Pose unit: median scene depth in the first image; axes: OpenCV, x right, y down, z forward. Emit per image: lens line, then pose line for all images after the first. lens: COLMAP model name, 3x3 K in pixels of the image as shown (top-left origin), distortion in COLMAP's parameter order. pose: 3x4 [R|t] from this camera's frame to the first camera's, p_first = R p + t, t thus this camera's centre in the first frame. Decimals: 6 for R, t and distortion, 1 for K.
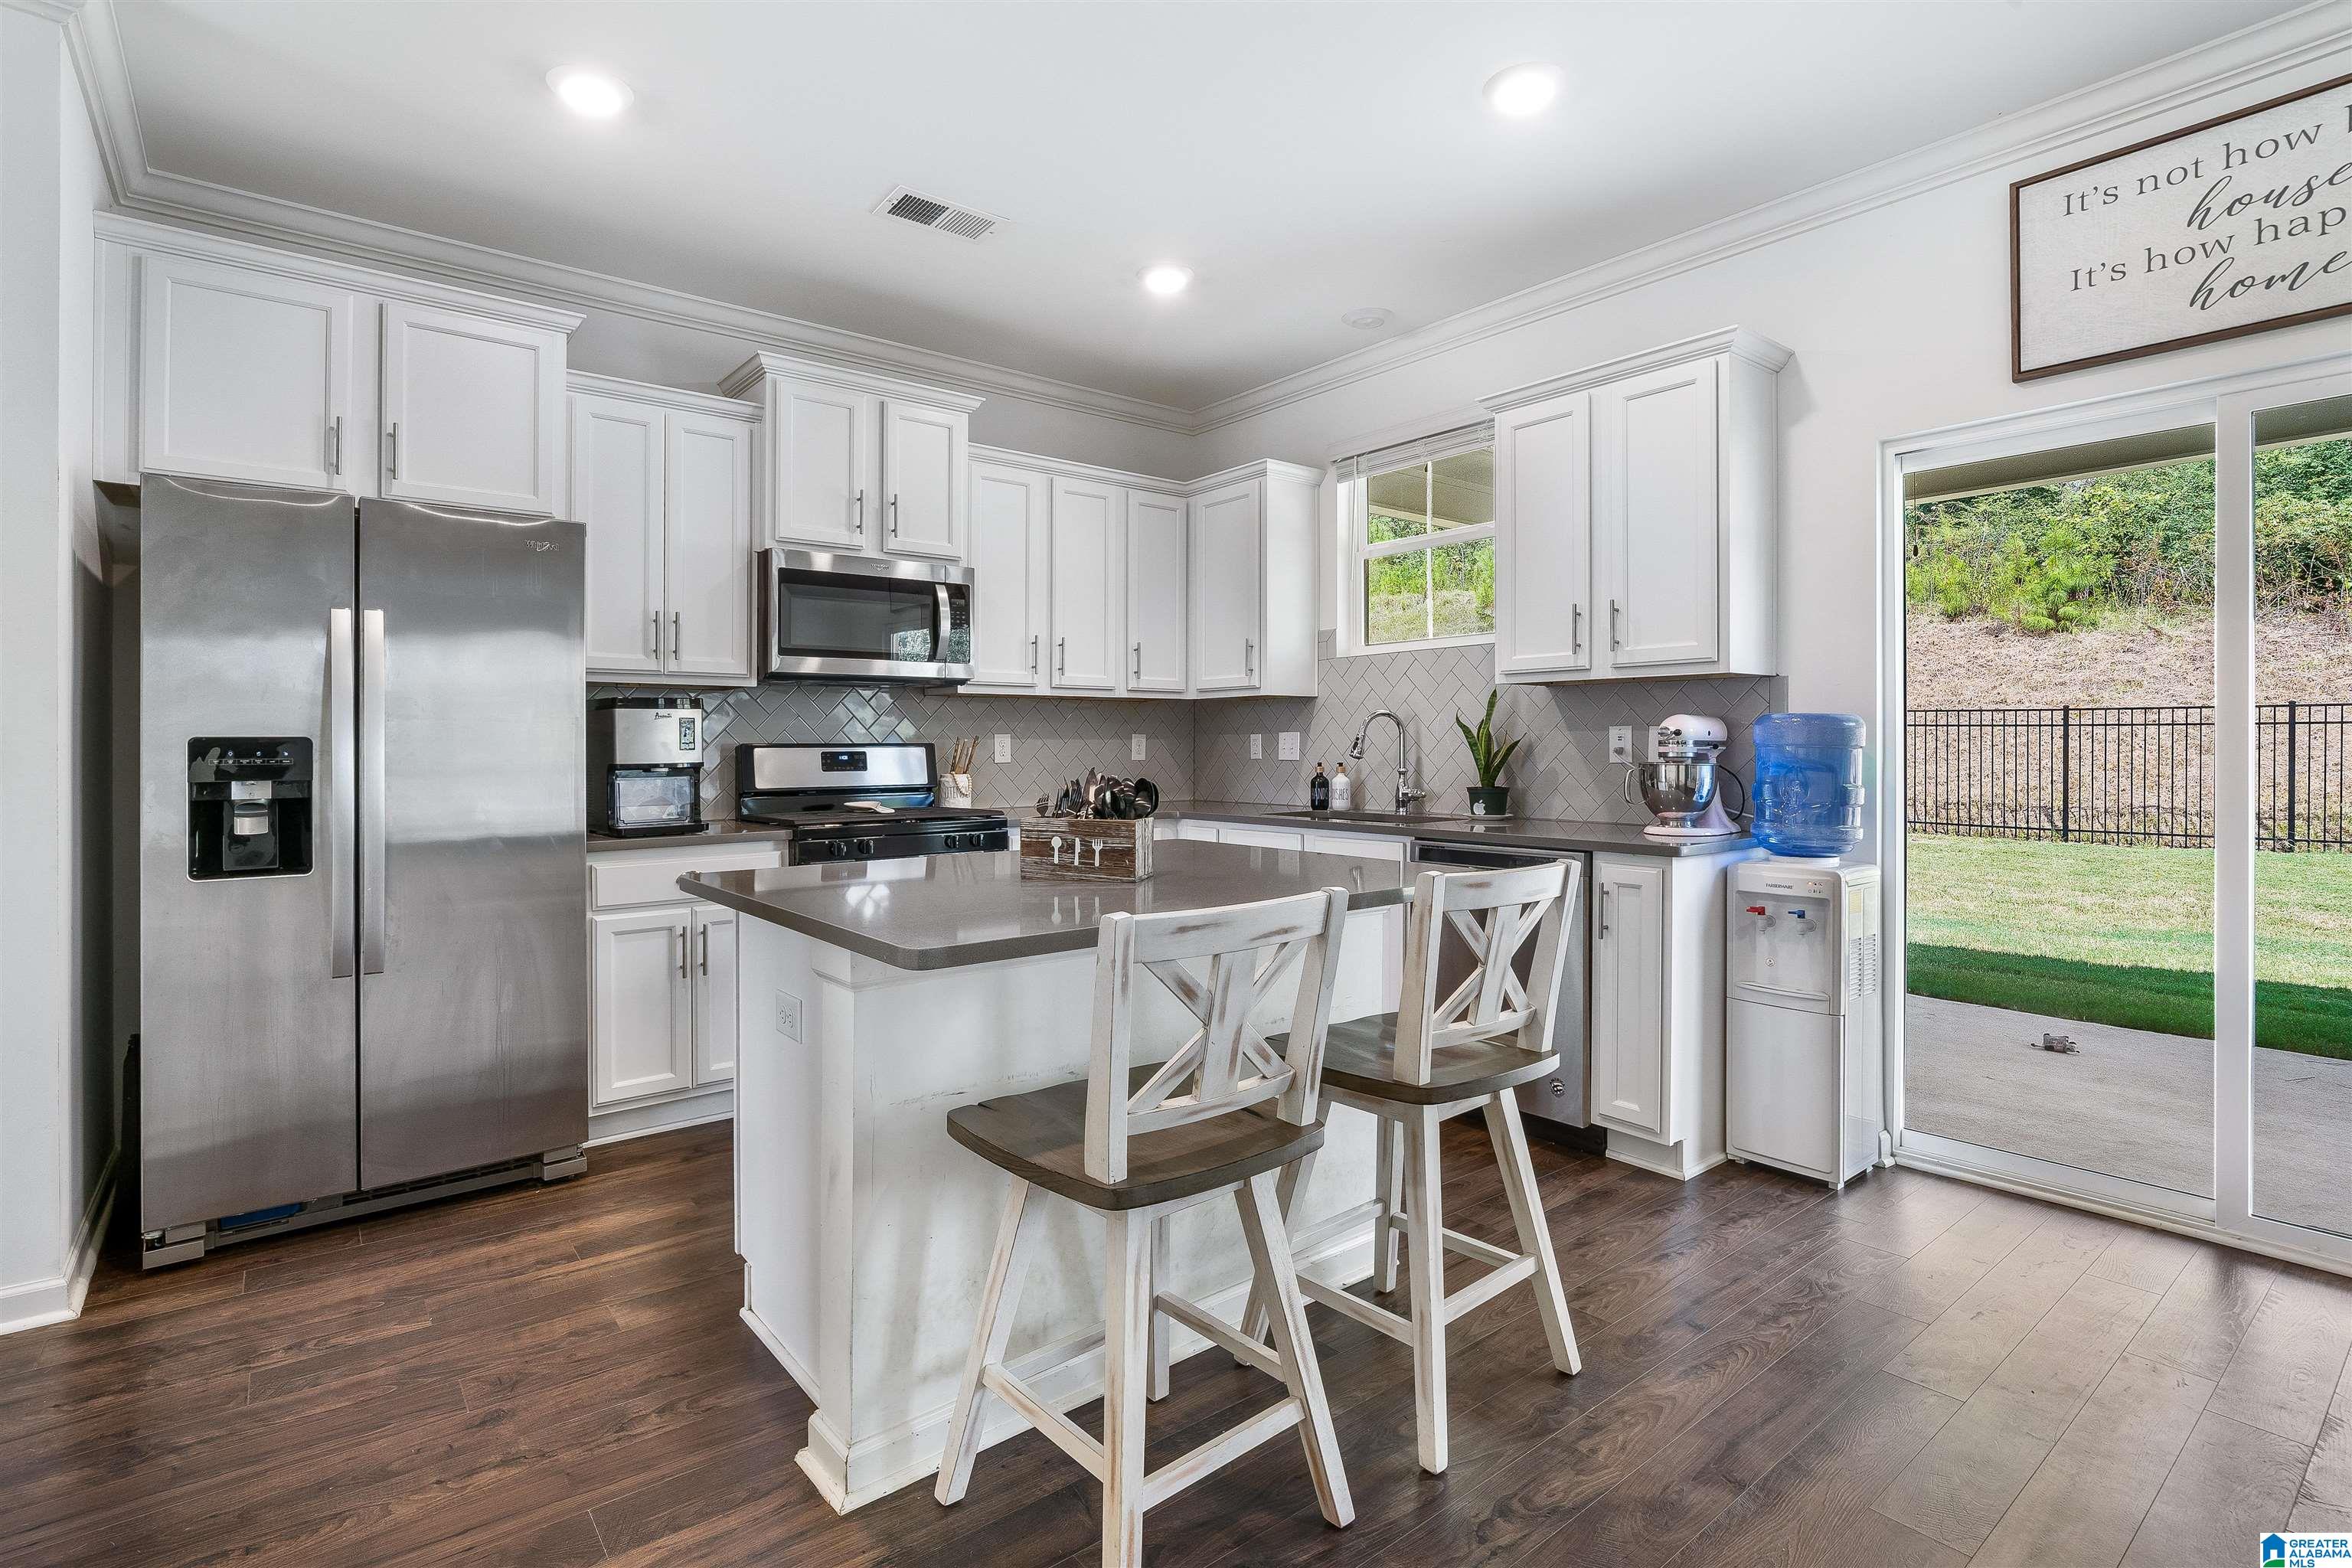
lens RADIAL K [[1130.1, 0, 1149.3], [0, 1130.1, 743.4], [0, 0, 1]] dist [-0.020552, 0.007230]
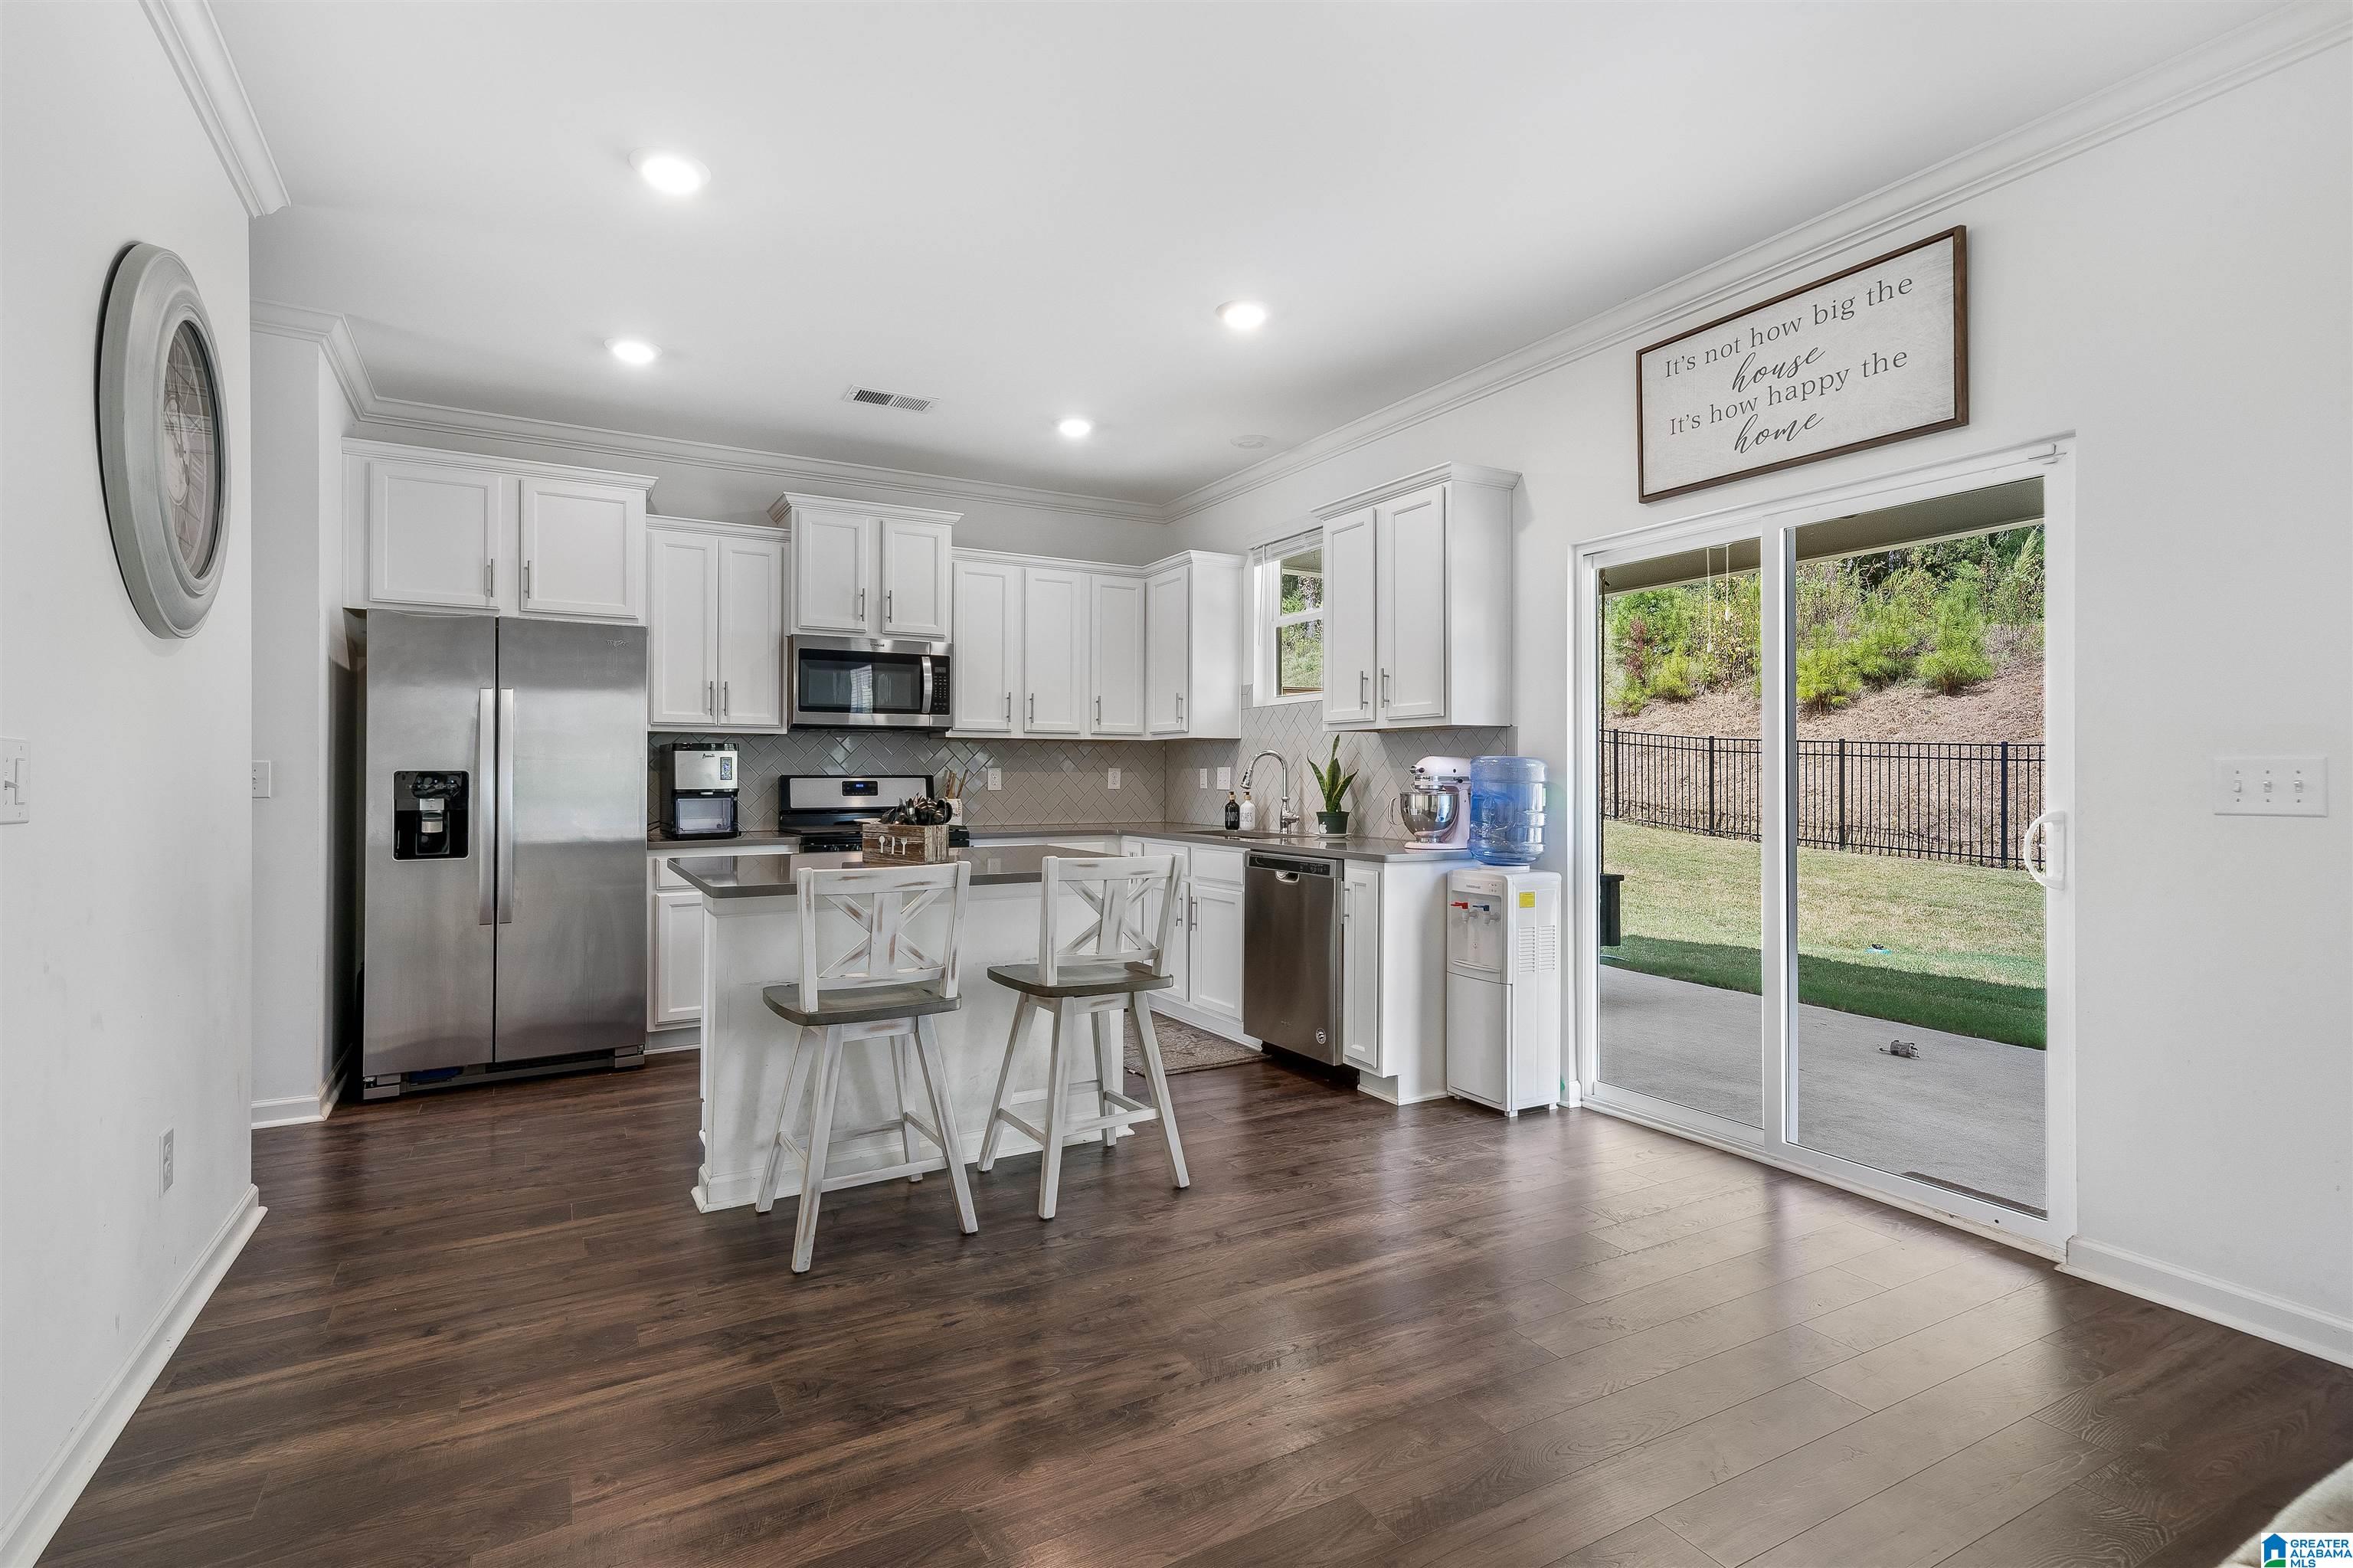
lens RADIAL K [[1124.0, 0, 1165.3], [0, 1124.0, 772.3], [0, 0, 1]] dist [0.018602, 0.000321]
pose [[0.988037, 0.003666, -0.154174, 0.359165], [-0.003757, 0.999993, -0.000295, -0.005263], [0.154172, 0.000871, 0.988044, -0.324062]]
